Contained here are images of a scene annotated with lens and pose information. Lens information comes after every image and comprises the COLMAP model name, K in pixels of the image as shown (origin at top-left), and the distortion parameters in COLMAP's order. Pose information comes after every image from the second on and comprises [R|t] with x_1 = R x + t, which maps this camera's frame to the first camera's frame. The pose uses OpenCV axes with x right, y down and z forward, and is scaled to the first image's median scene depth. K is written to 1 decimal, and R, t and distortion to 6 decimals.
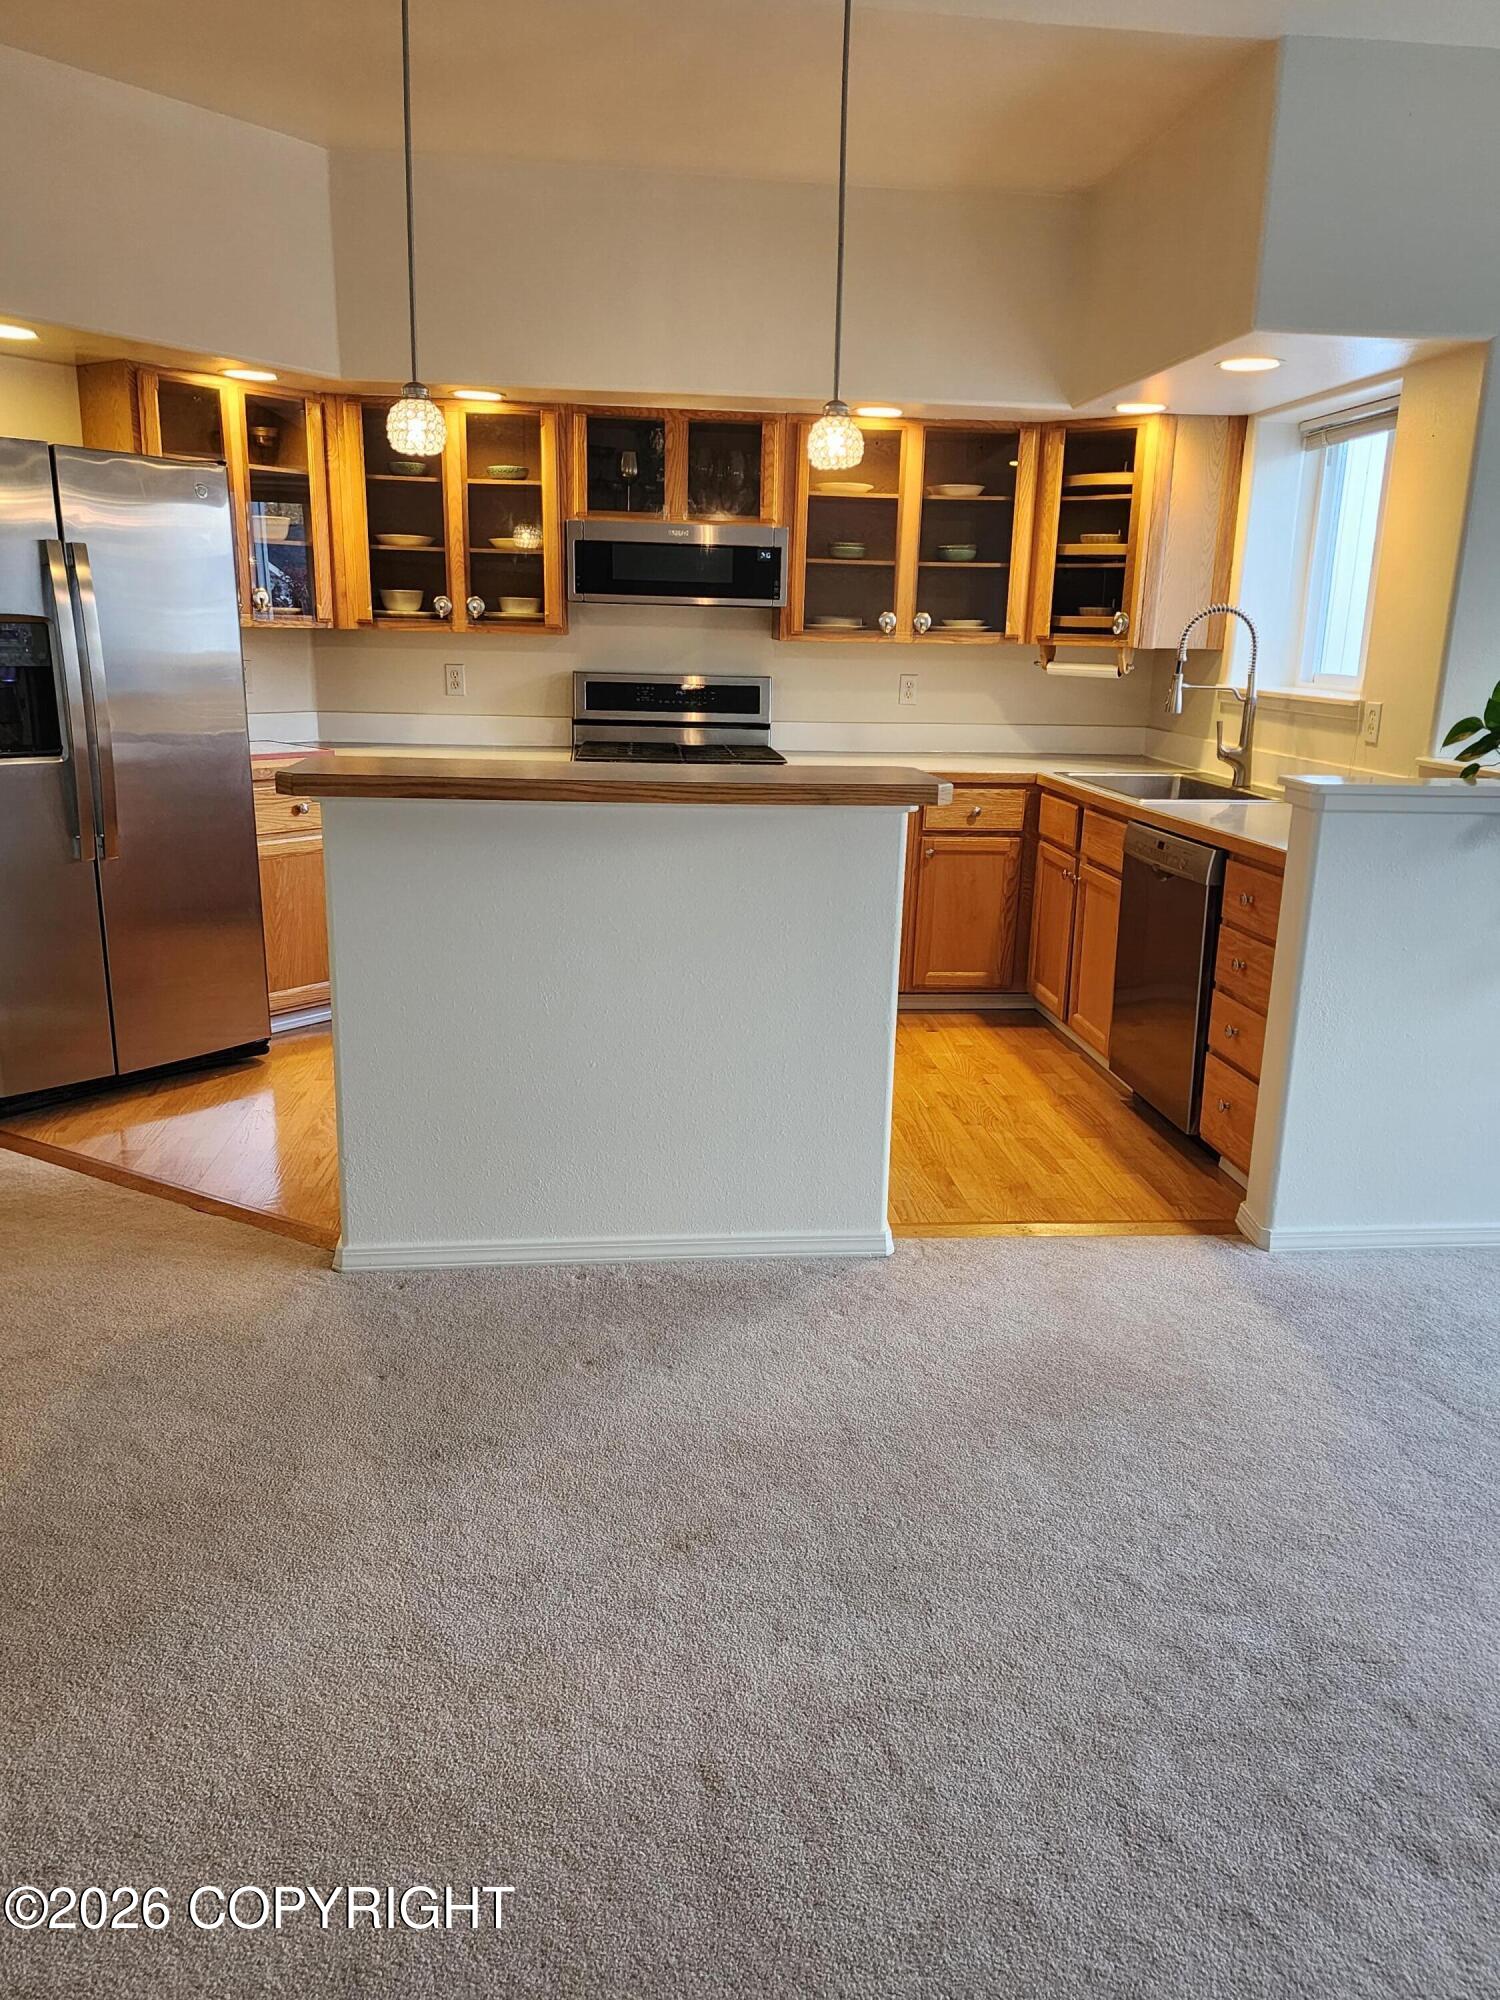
lens RADIAL K [[1436.4, 0, 752.8], [0, 1436.4, 994.8], [0, 0, 1]] dist [0.079545, -0.059870]
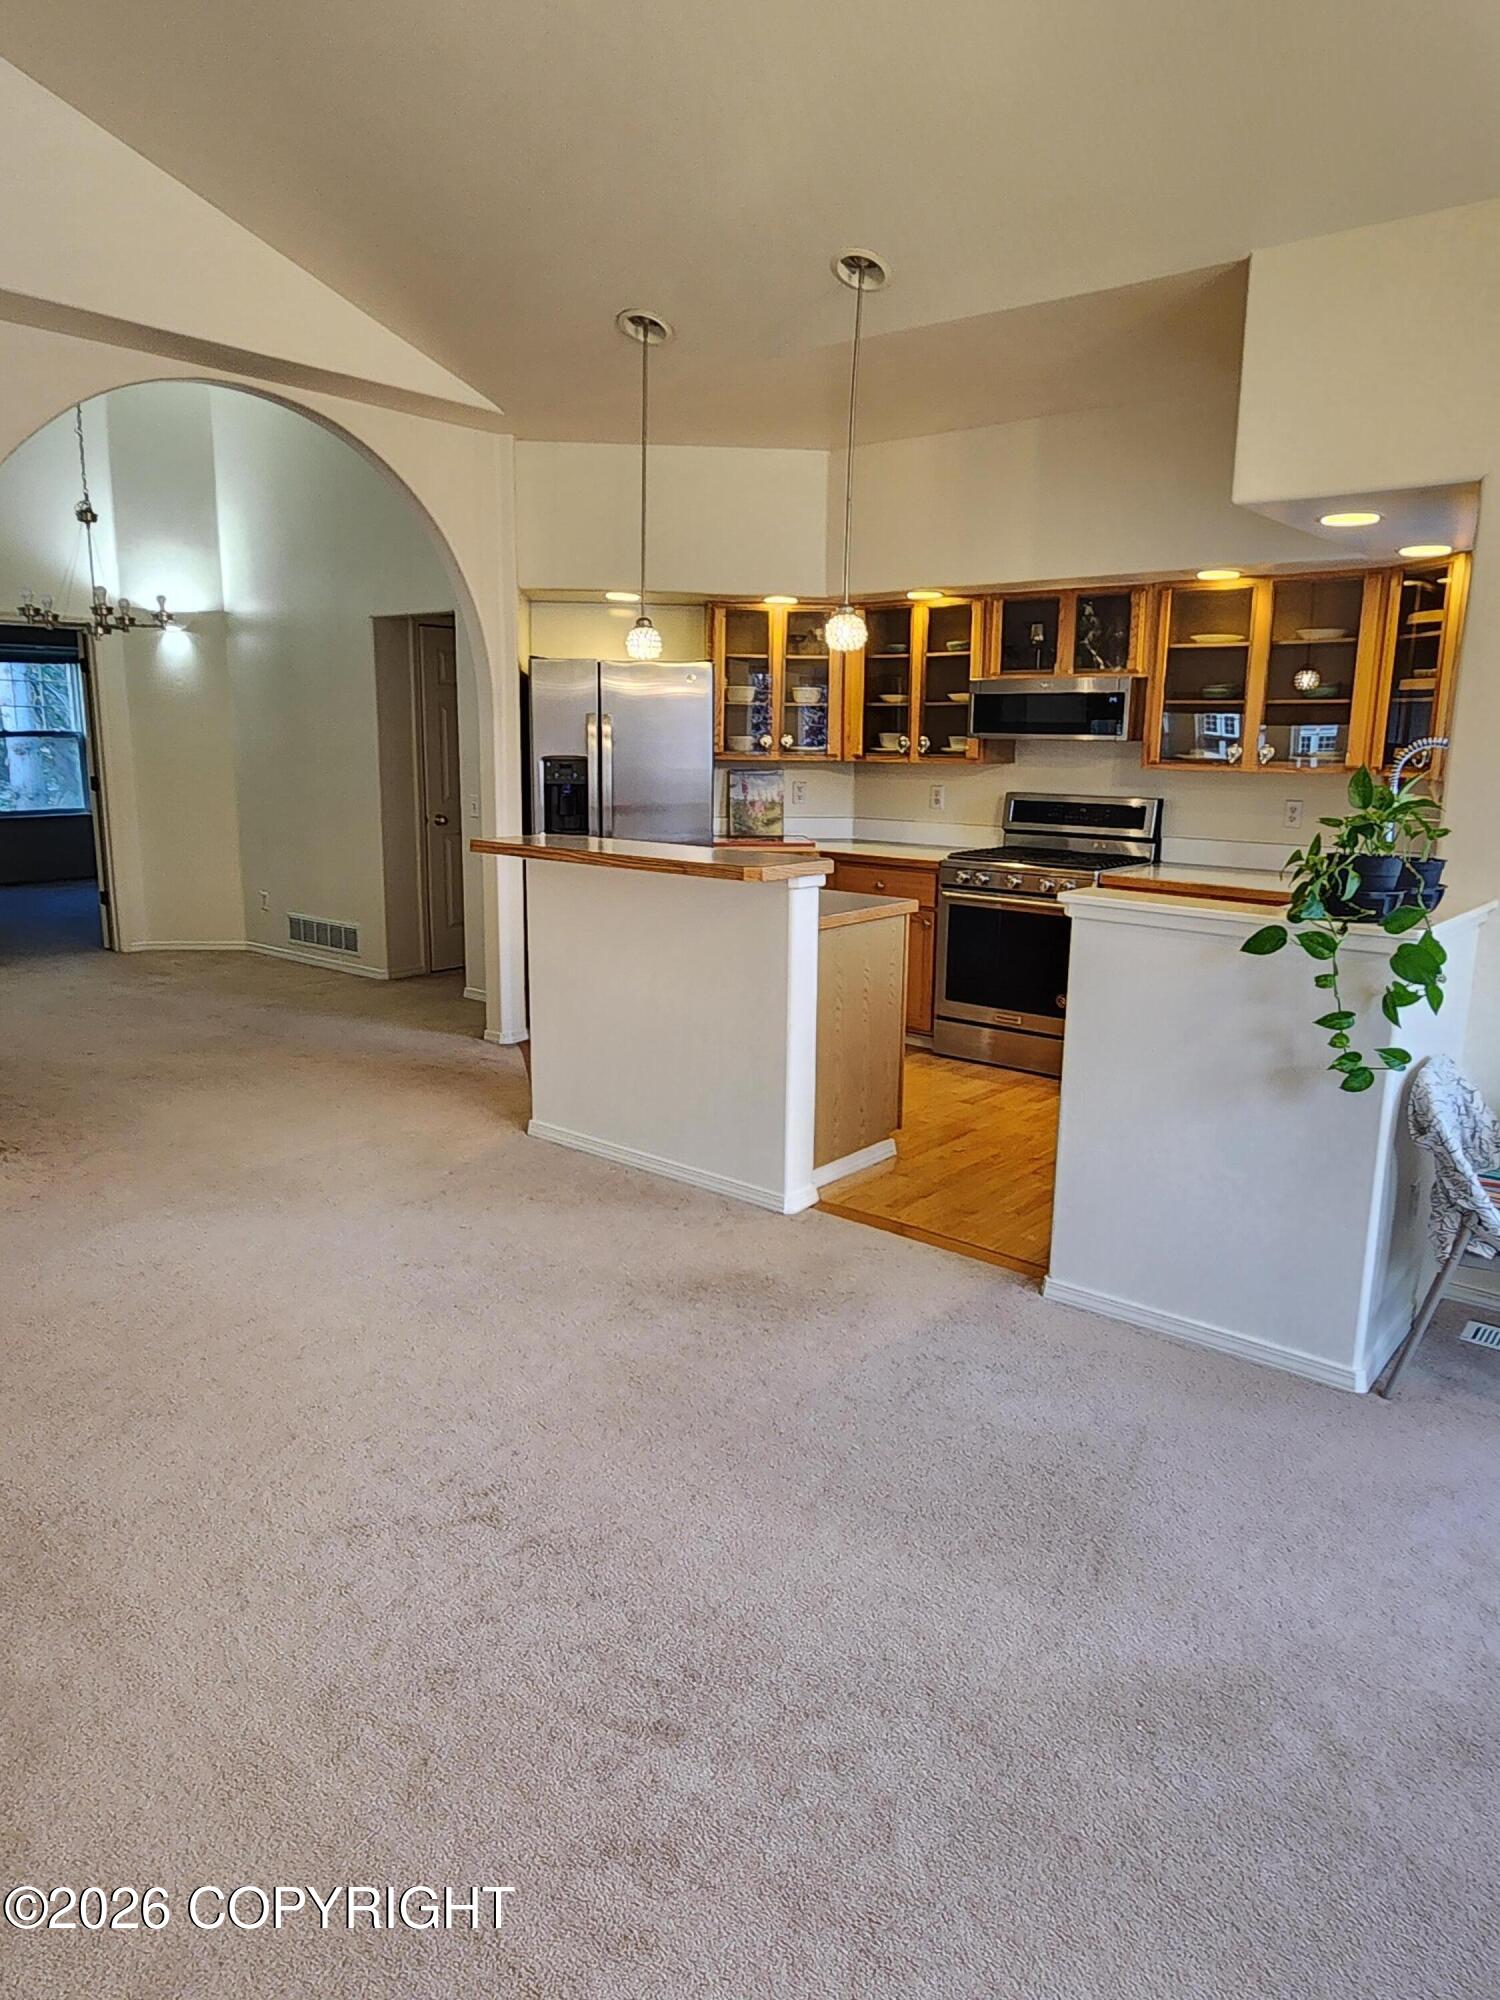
lens RADIAL K [[1304.8, 0, 741.7], [0, 1304.8, 992.1], [0, 0, 1]] dist [0.006007, -0.007461]
pose [[0.684603, 0.128604, -0.717481, 0.791826], [-0.179881, 0.983677, 0.004679, -0.019362], [0.706372, 0.125858, 0.696562, 0.076911]]
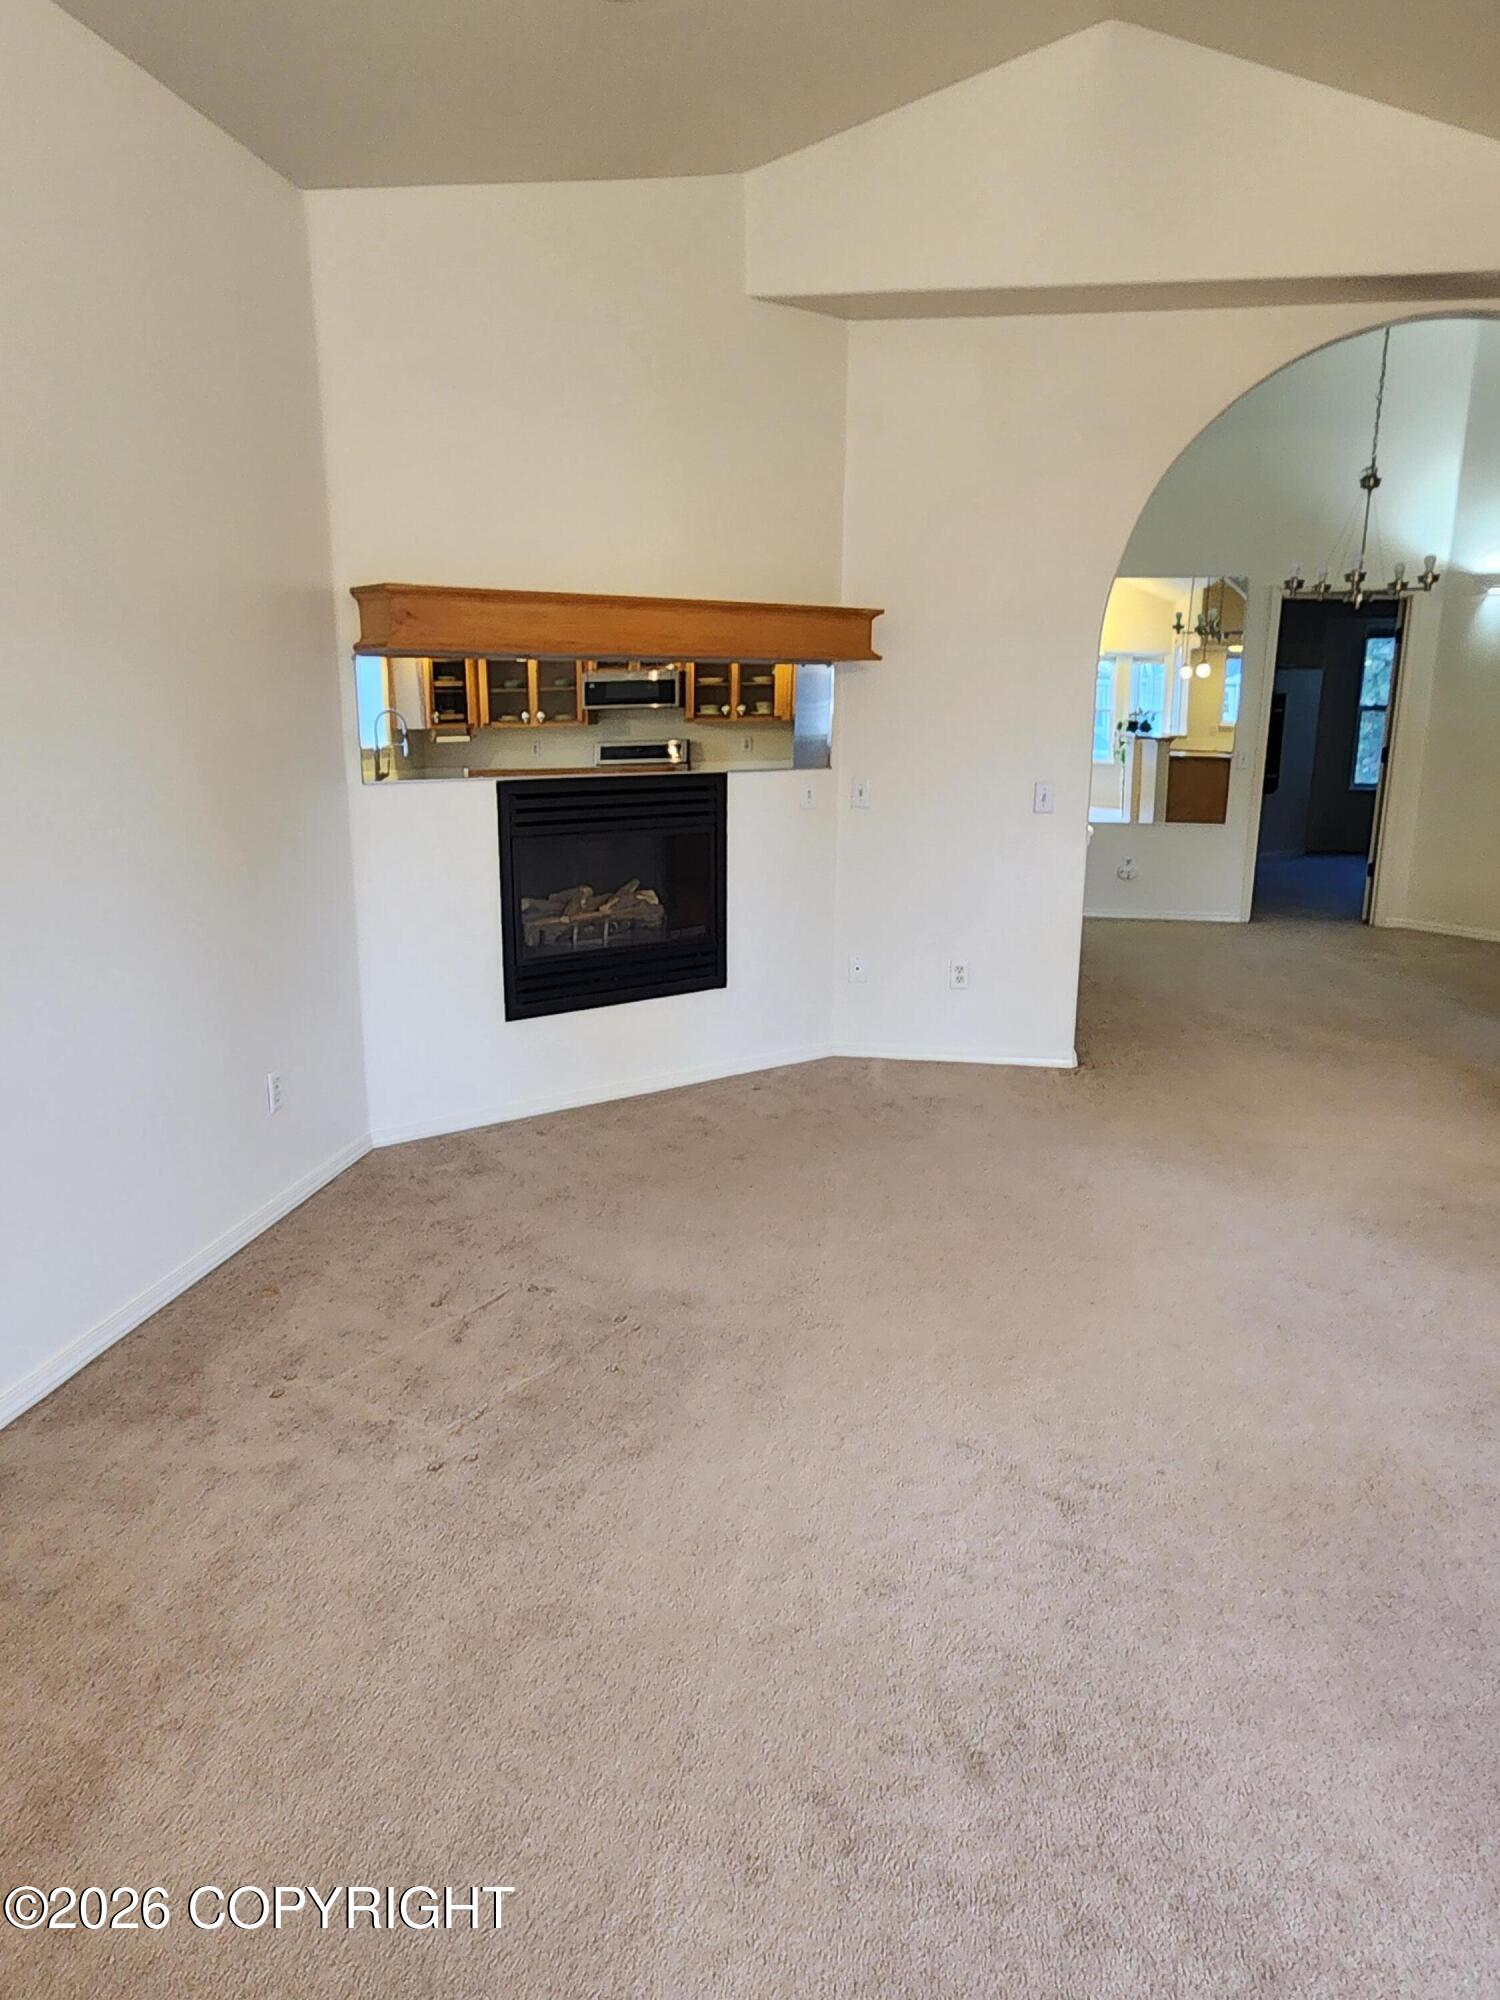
lens RADIAL K [[1304.8, 0, 754.8], [0, 1304.8, 1005.0], [0, 0, 1]] dist [0.006007, -0.007461]
pose [[-0.265582, 0.197362, -0.943671, 0.848657], [-0.257776, 0.928648, 0.266767, -0.082031], [0.928987, 0.314104, -0.195757, 0.375675]]
